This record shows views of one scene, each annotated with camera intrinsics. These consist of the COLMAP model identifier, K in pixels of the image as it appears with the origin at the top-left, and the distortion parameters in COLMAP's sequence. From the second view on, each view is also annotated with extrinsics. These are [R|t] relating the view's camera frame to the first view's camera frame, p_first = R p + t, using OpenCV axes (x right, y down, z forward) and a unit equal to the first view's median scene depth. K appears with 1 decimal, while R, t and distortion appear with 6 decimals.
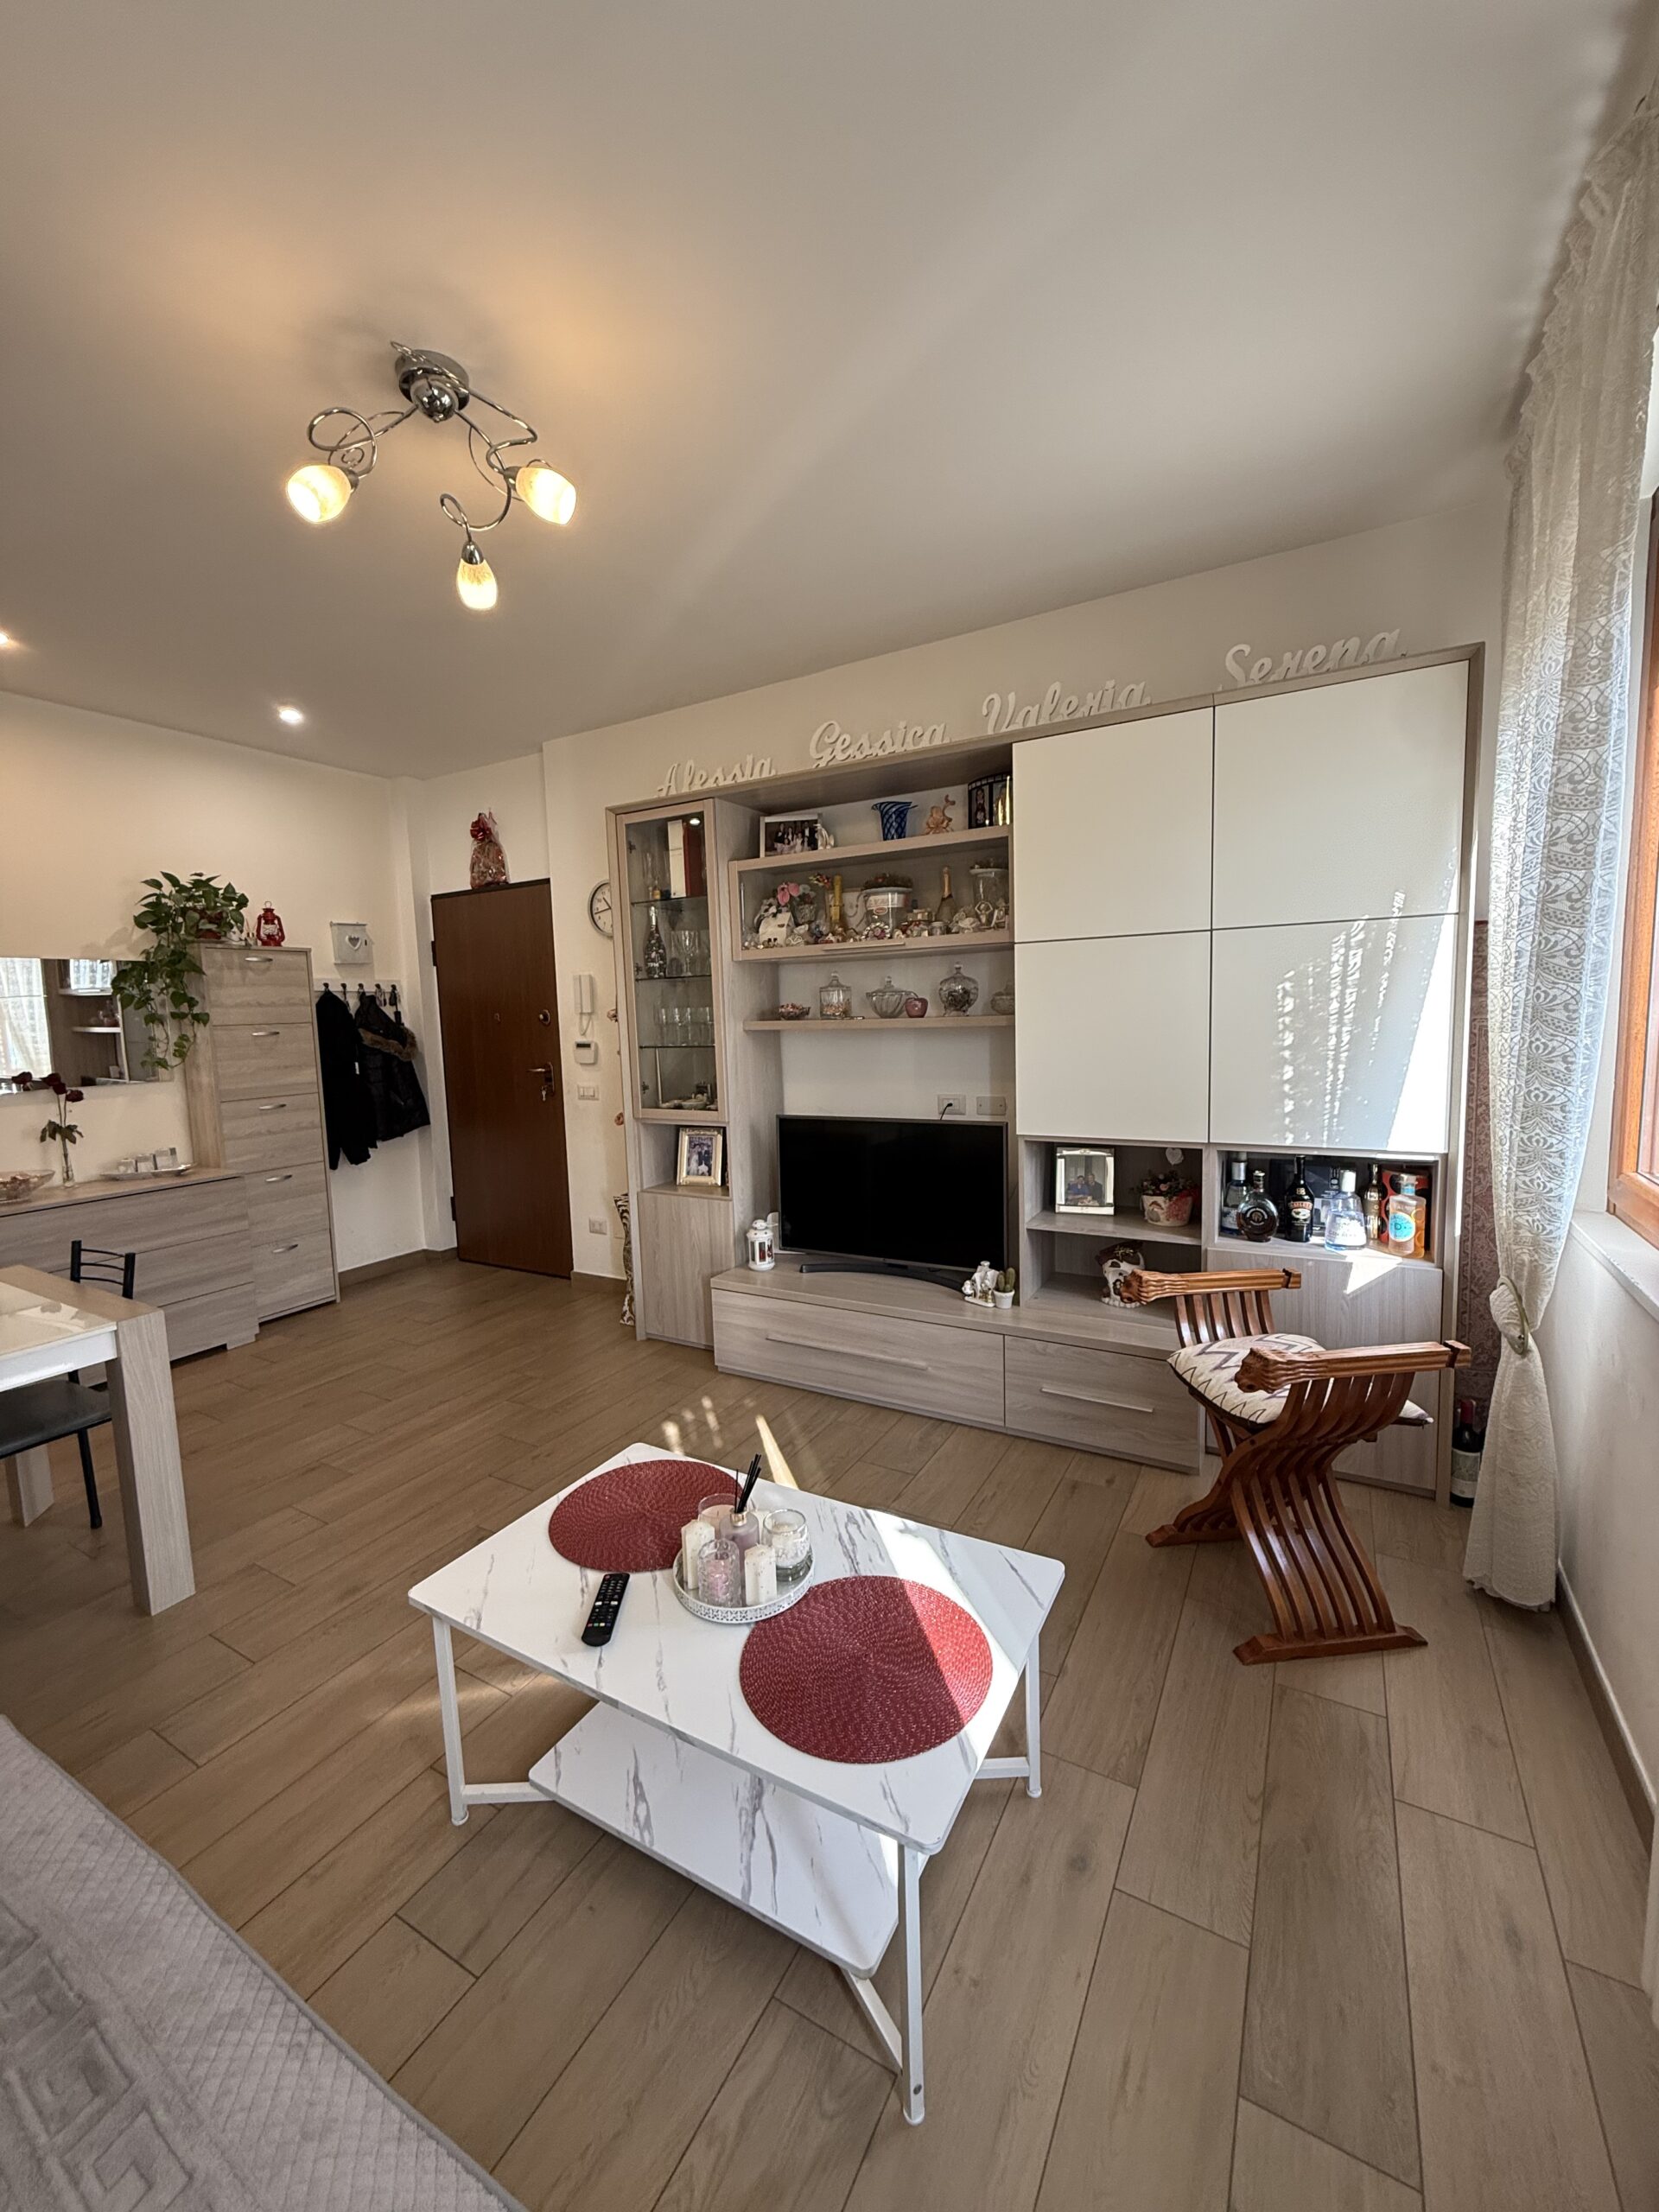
lens RADIAL K [[885.0, 0, 811.8], [0, 885.0, 1103.2], [0, 0, 1]] dist [0.006162, 0.000613]
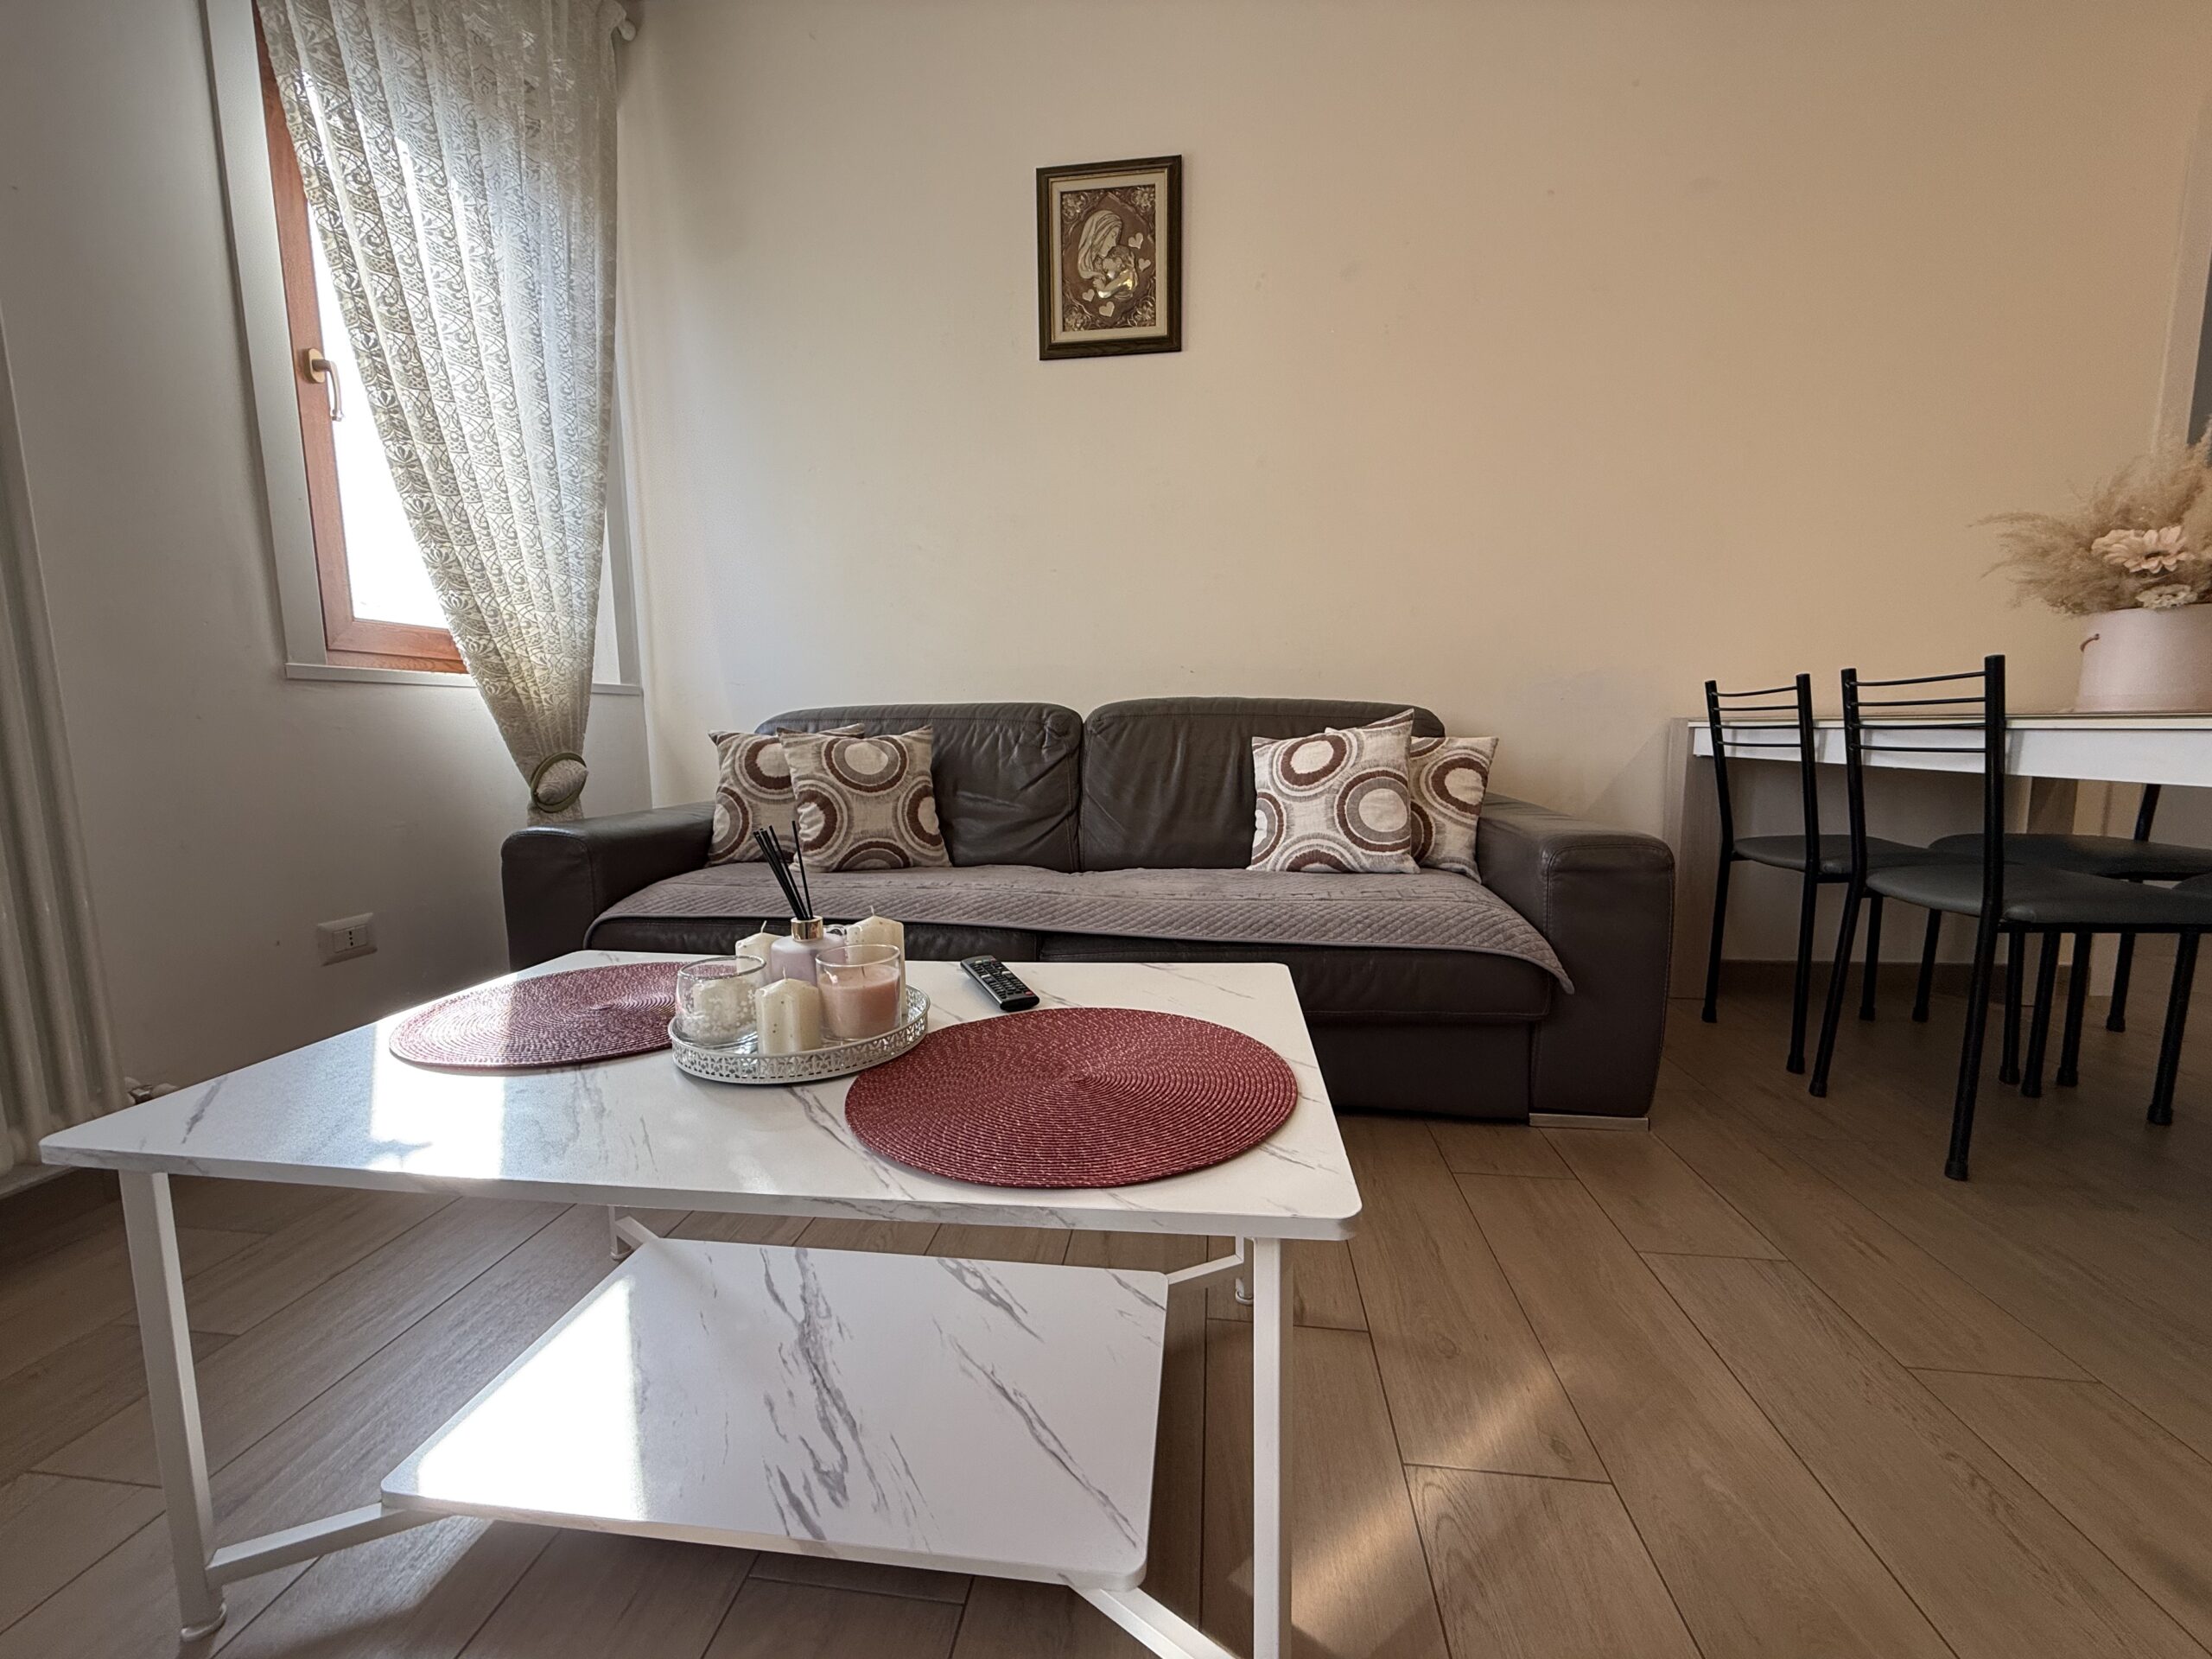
lens RADIAL K [[885.0, 0, 1112.7], [0, 885.0, 848.6], [0, 0, 1]] dist [0.006162, 0.000613]
pose [[-0.911648, 0.115107, -0.394522, -0.027559], [0.009661, 0.965712, 0.259435, 0.147984], [0.410858, 0.232702, -0.881502, 0.878883]]
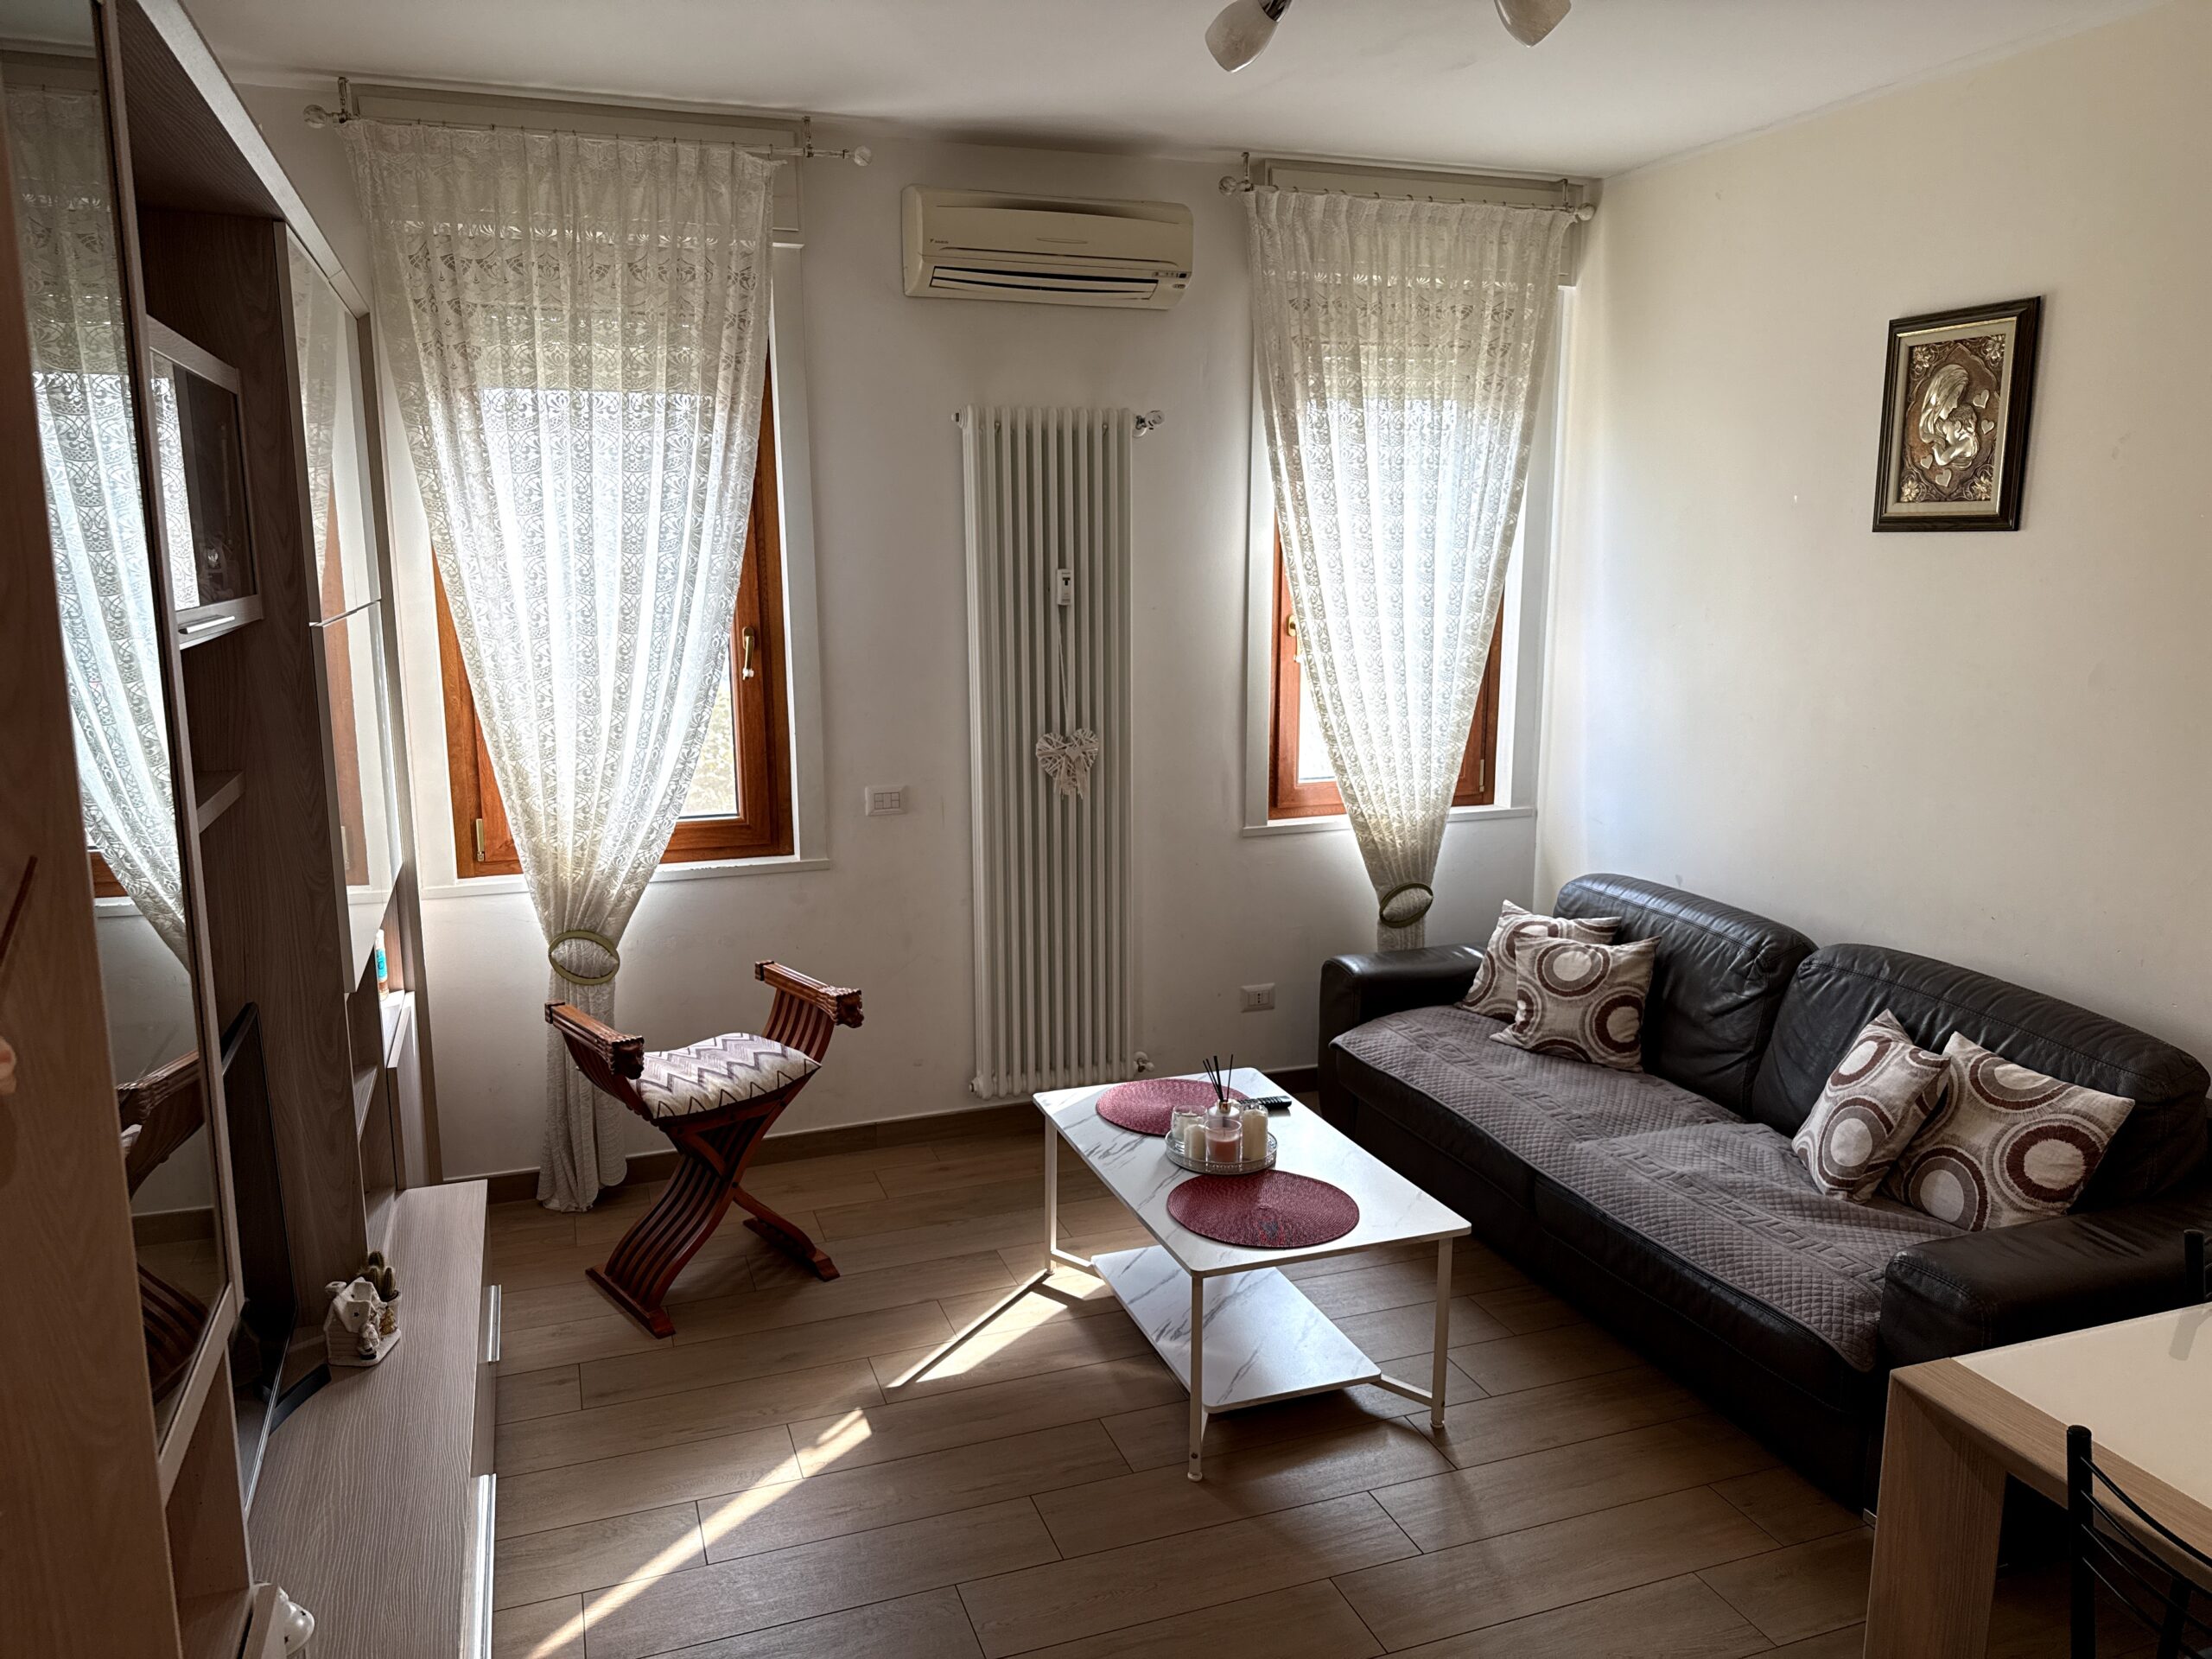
lens RADIAL K [[1569.9, 0, 1108.3], [0, 1569.9, 831.2], [0, 0, 1]] dist [0.072363, -0.079779]
pose [[-0.768909, -0.075554, 0.634878, -0.708905], [0.109593, 0.962722, 0.247299, -0.235312], [-0.629895, 0.259729, -0.731965, 1.377567]]
